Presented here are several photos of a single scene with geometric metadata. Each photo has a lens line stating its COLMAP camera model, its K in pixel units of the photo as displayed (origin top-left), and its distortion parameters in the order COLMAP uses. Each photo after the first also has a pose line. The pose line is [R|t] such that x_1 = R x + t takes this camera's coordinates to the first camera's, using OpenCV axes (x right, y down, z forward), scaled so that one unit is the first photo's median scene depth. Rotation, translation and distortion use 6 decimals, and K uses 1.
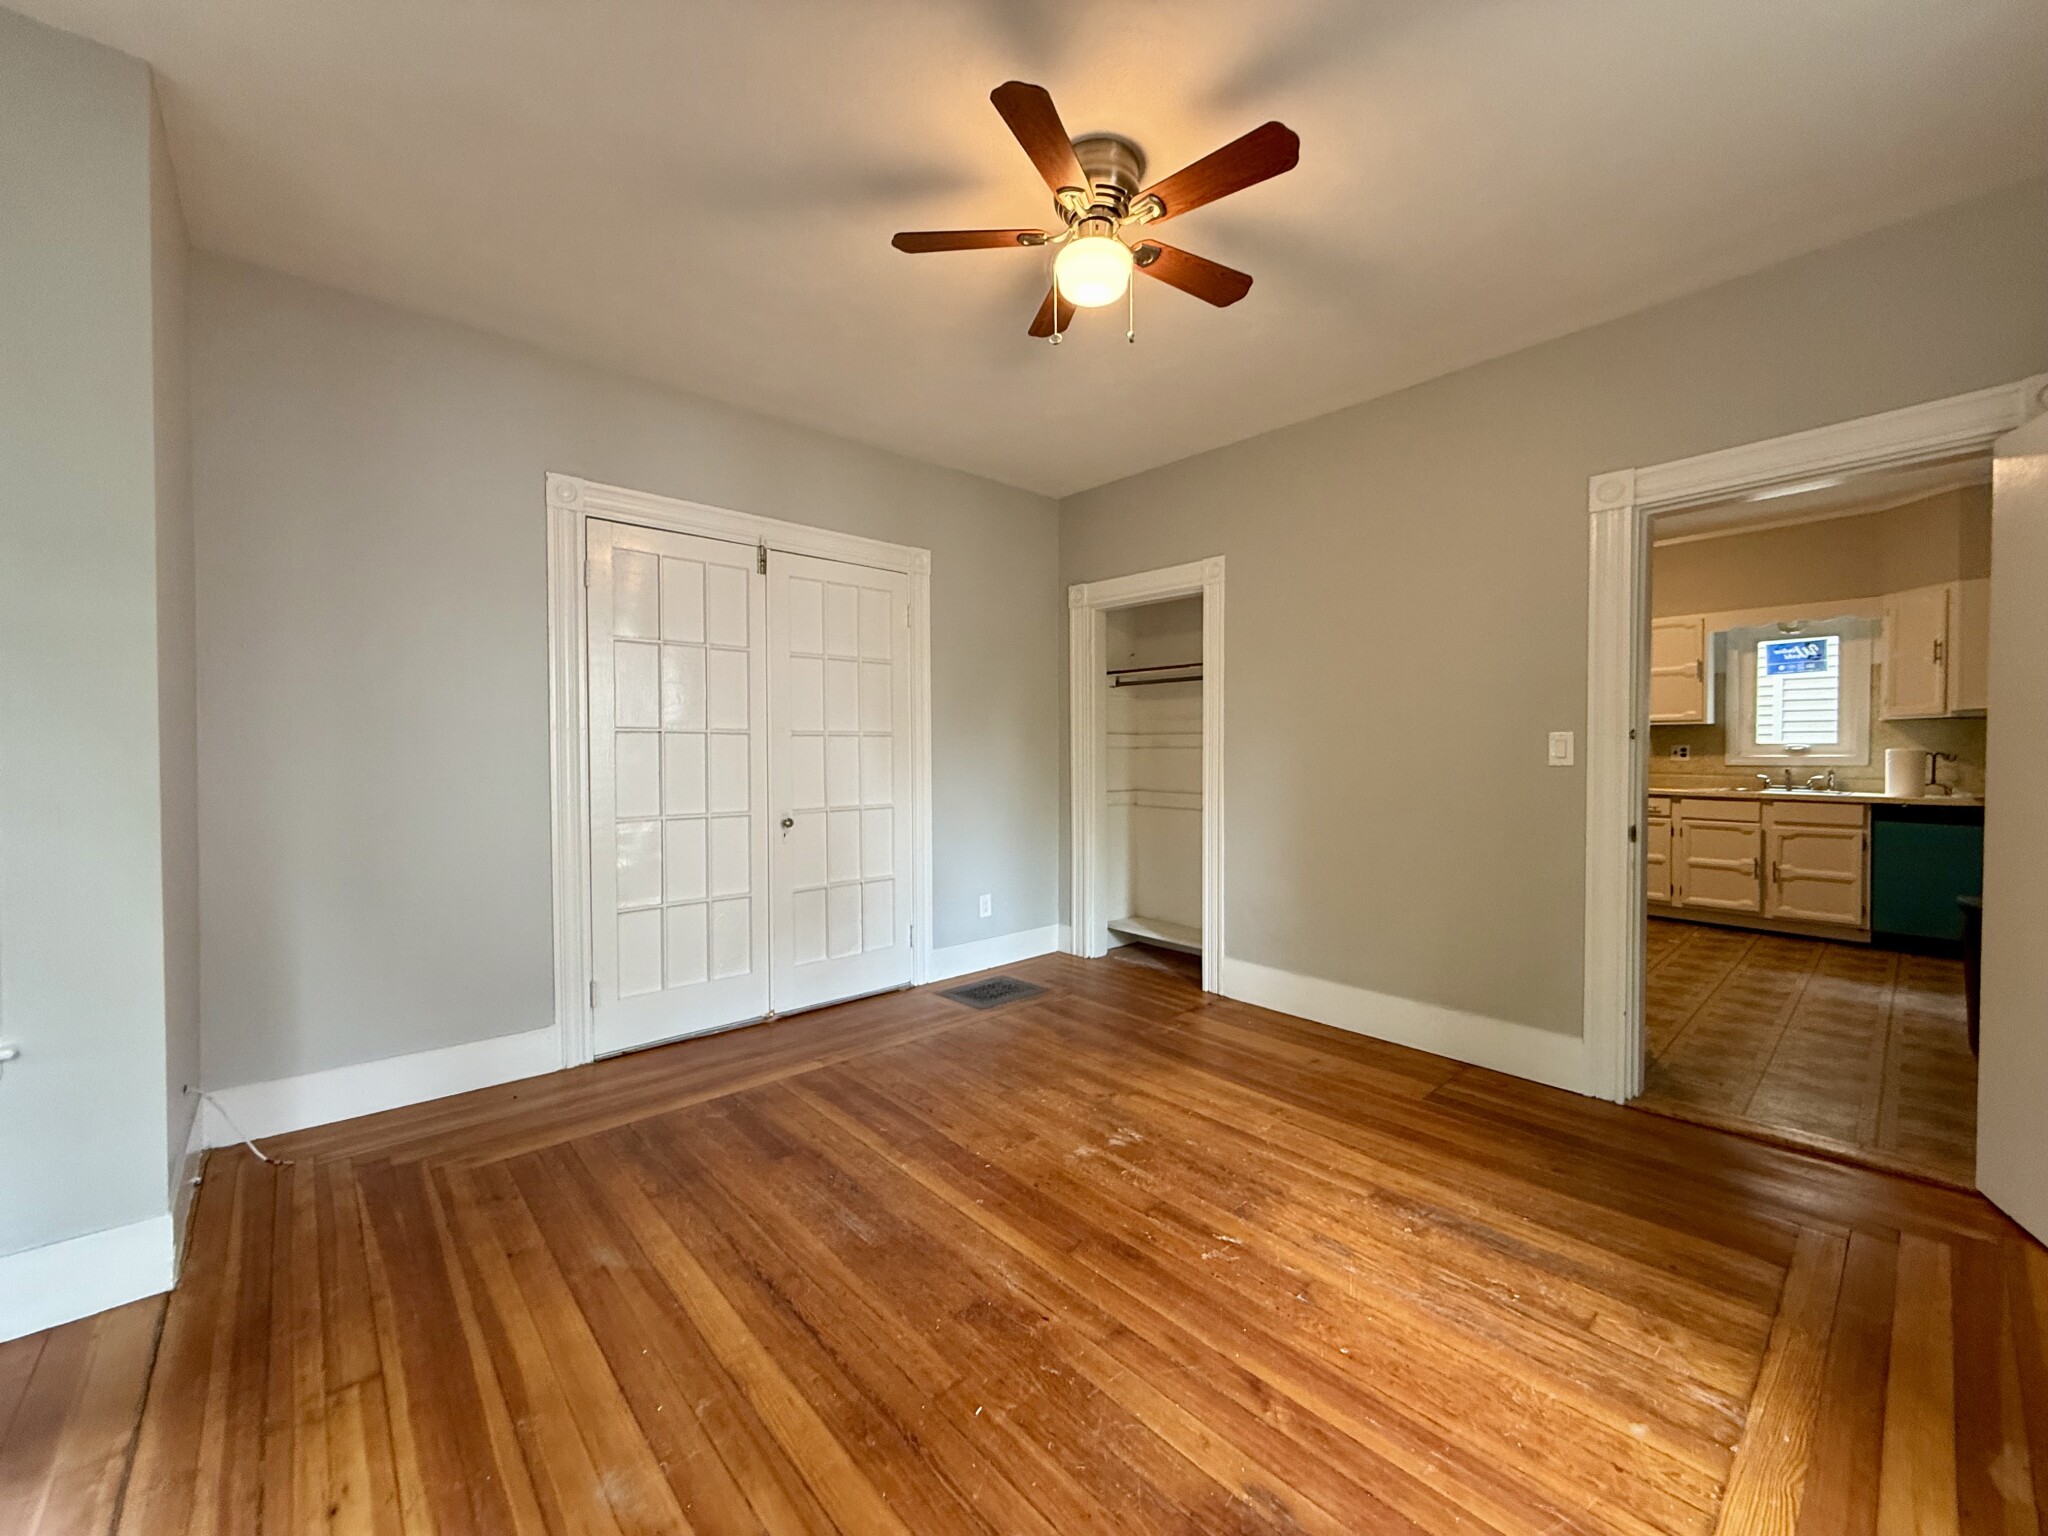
lens RADIAL K [[802.5, 0, 1024.0], [0, 802.5, 768.0], [0, 0, 1]] dist [-0.000980, 0.000661]
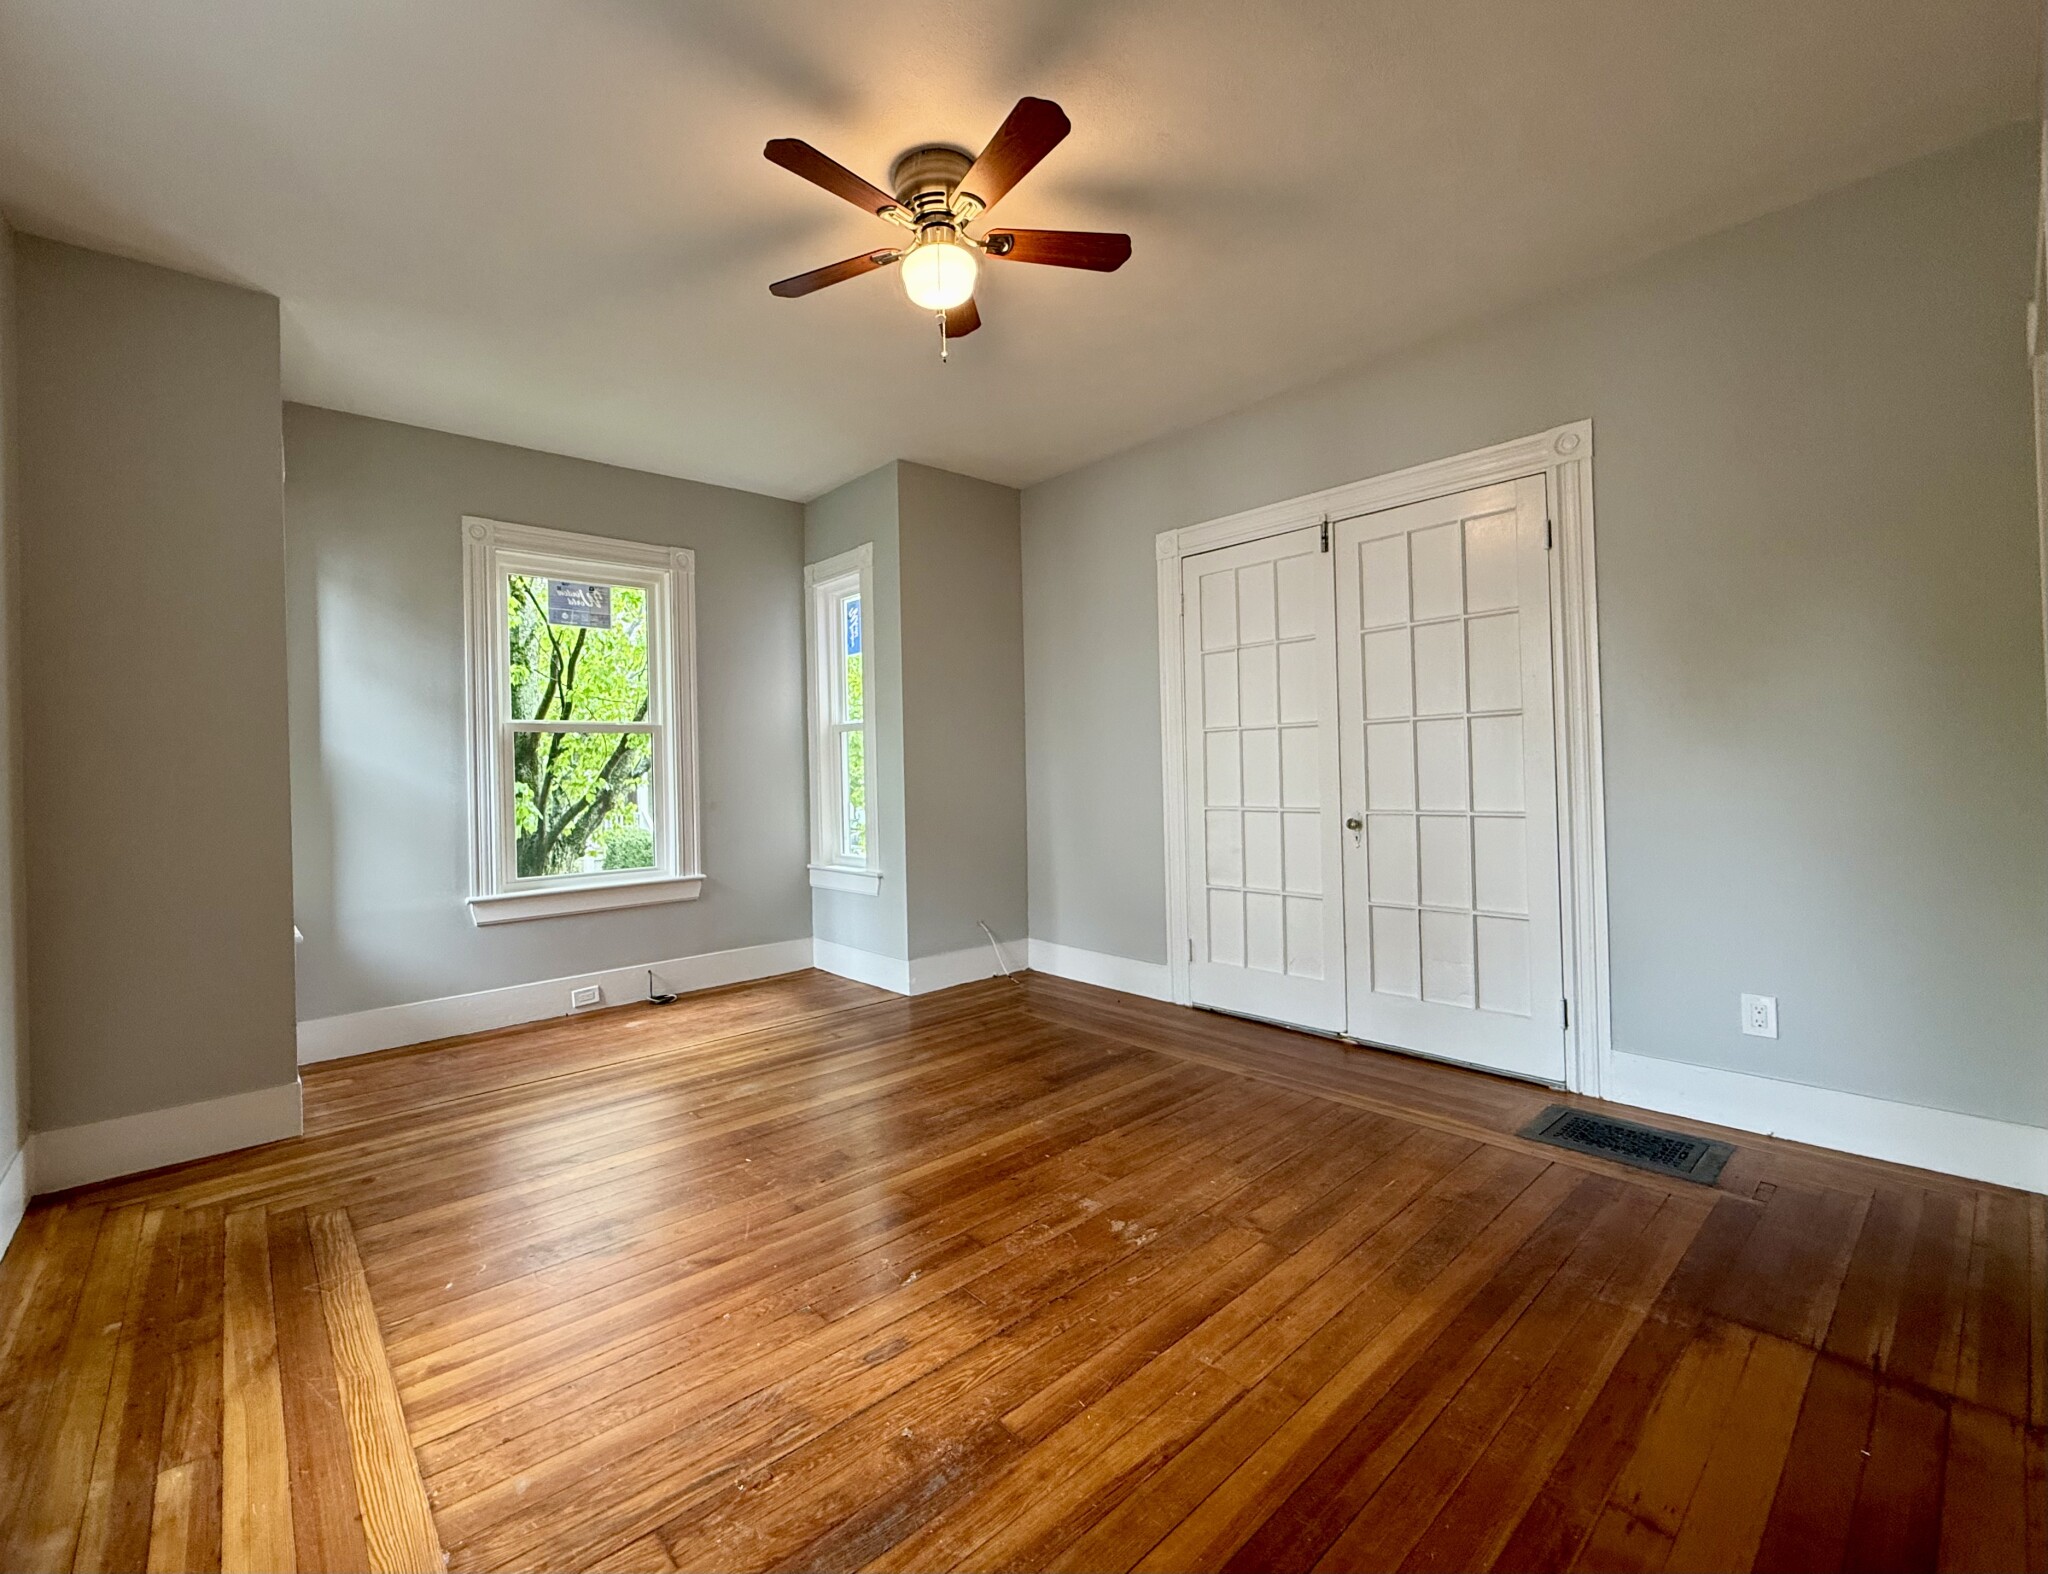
lens RADIAL K [[883.8, 0, 969.2], [0, 883.8, 771.4], [0, 0, 1]] dist [-0.000543, -0.000247]
pose [[-0.030672, 0.000246, -0.999529, 1.027949], [0.004466, 0.999990, 0.000109, 0.012782], [0.999520, -0.004461, -0.030673, 0.904929]]
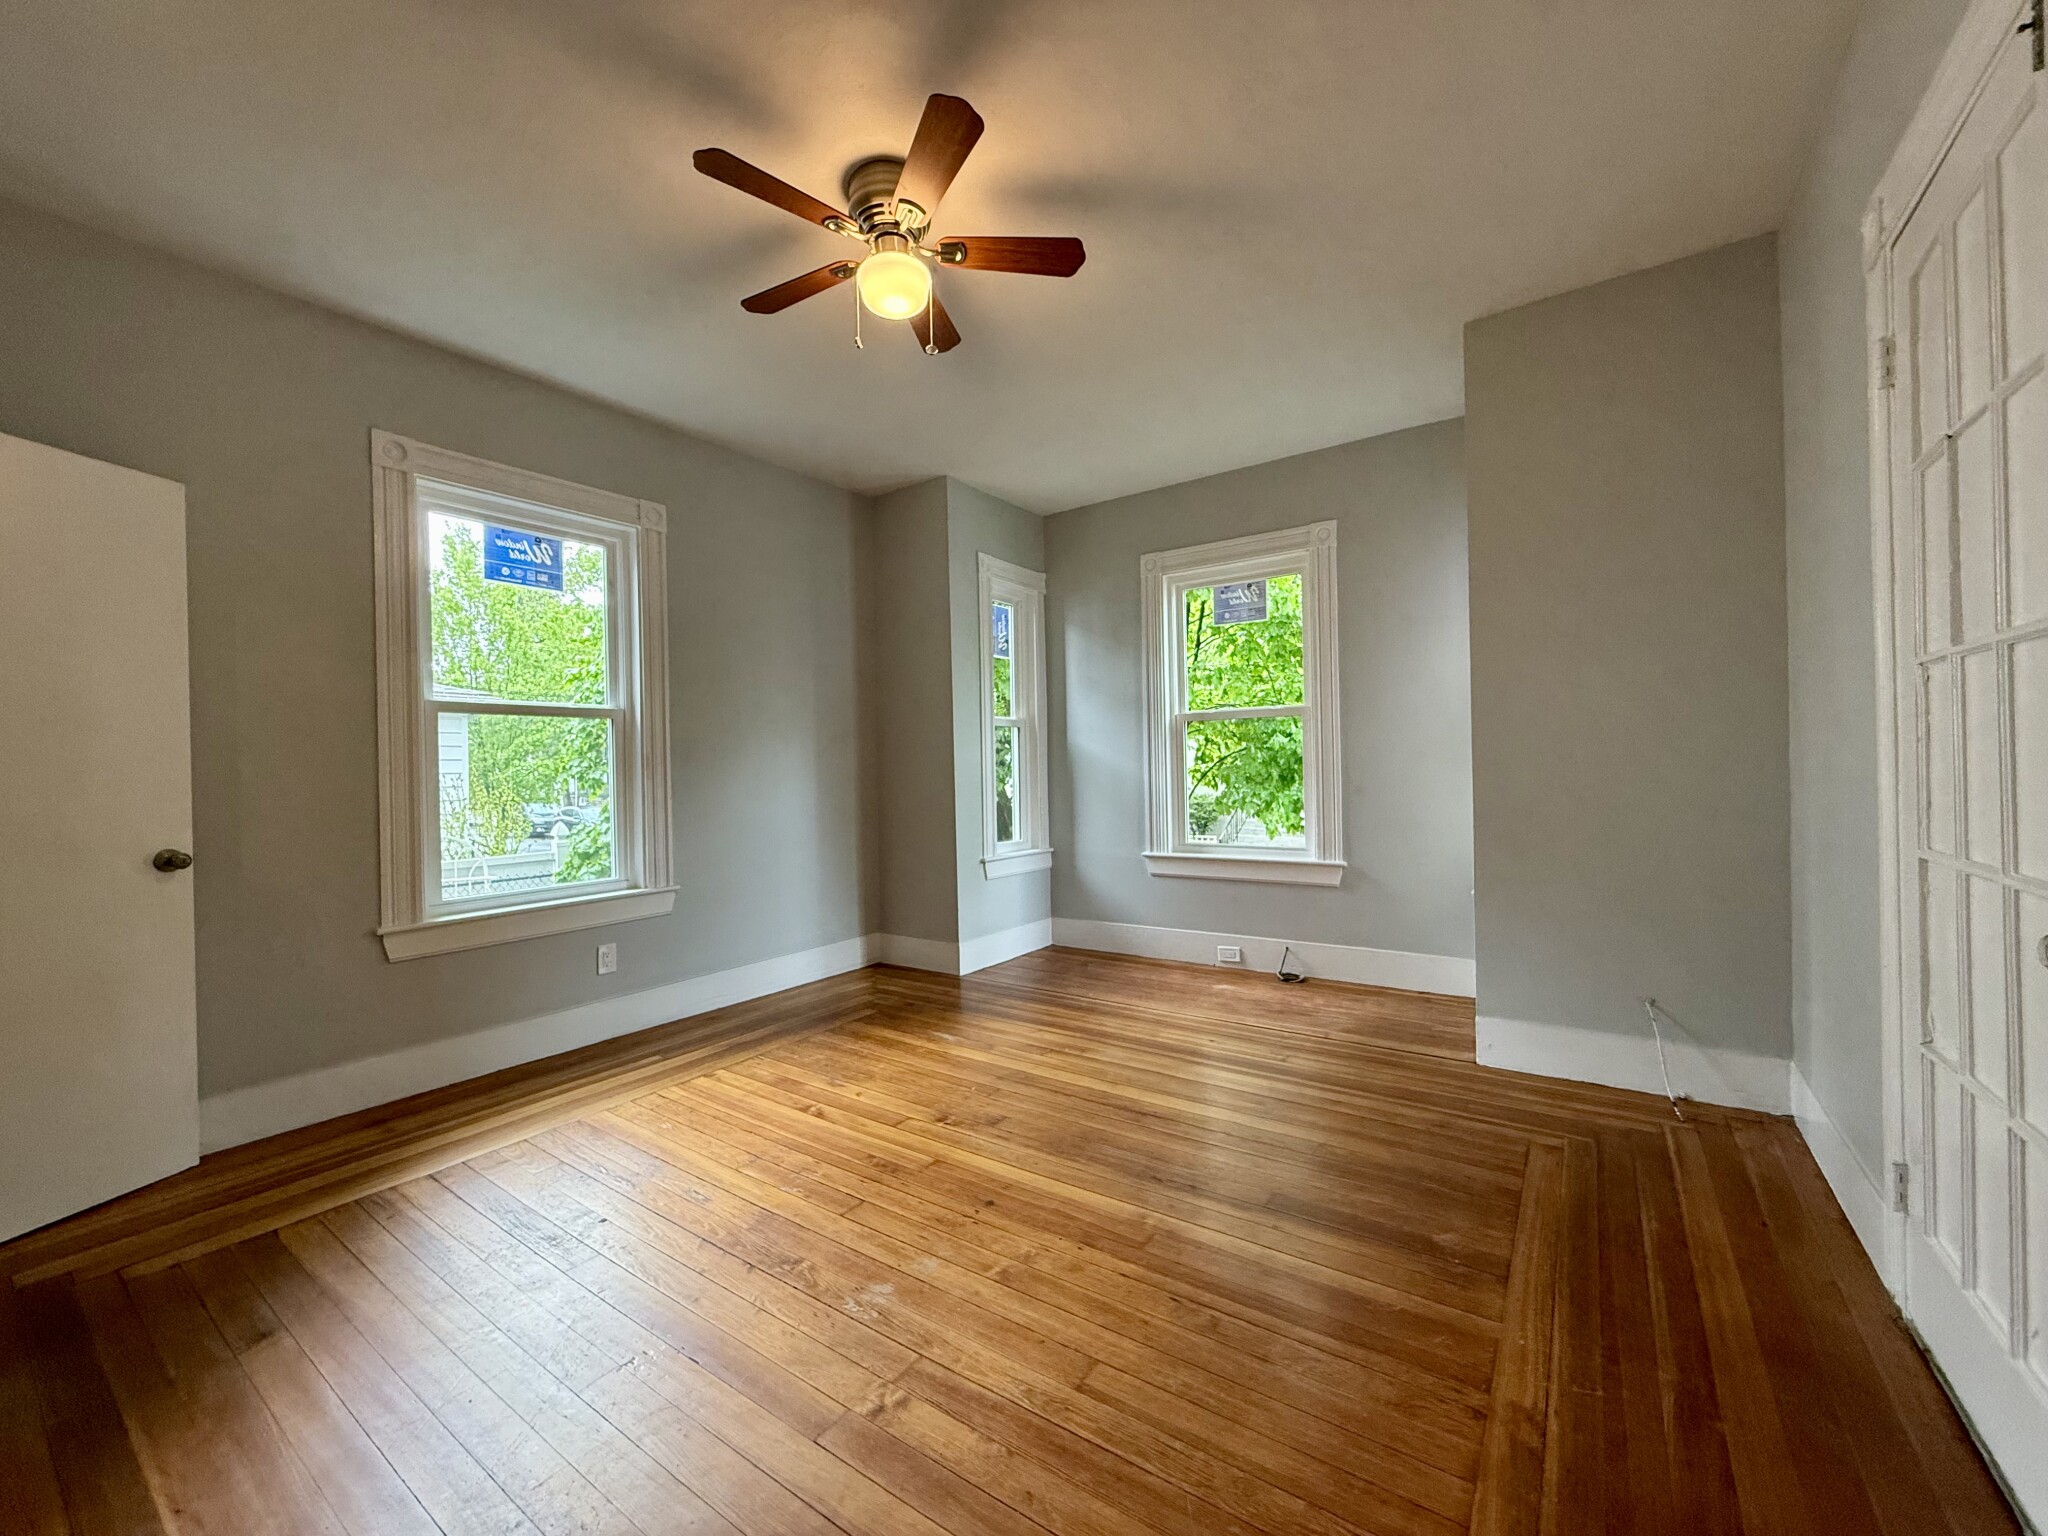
lens RADIAL K [[825.8, 0, 1011.3], [0, 825.8, 769.5], [0, 0, 1]] dist [-0.001334, 0.000097]
pose [[-0.979934, 0.024318, -0.197833, 0.141408], [0.020074, 0.999524, 0.023427, -0.008323], [0.198309, 0.018985, -0.979956, 1.778318]]
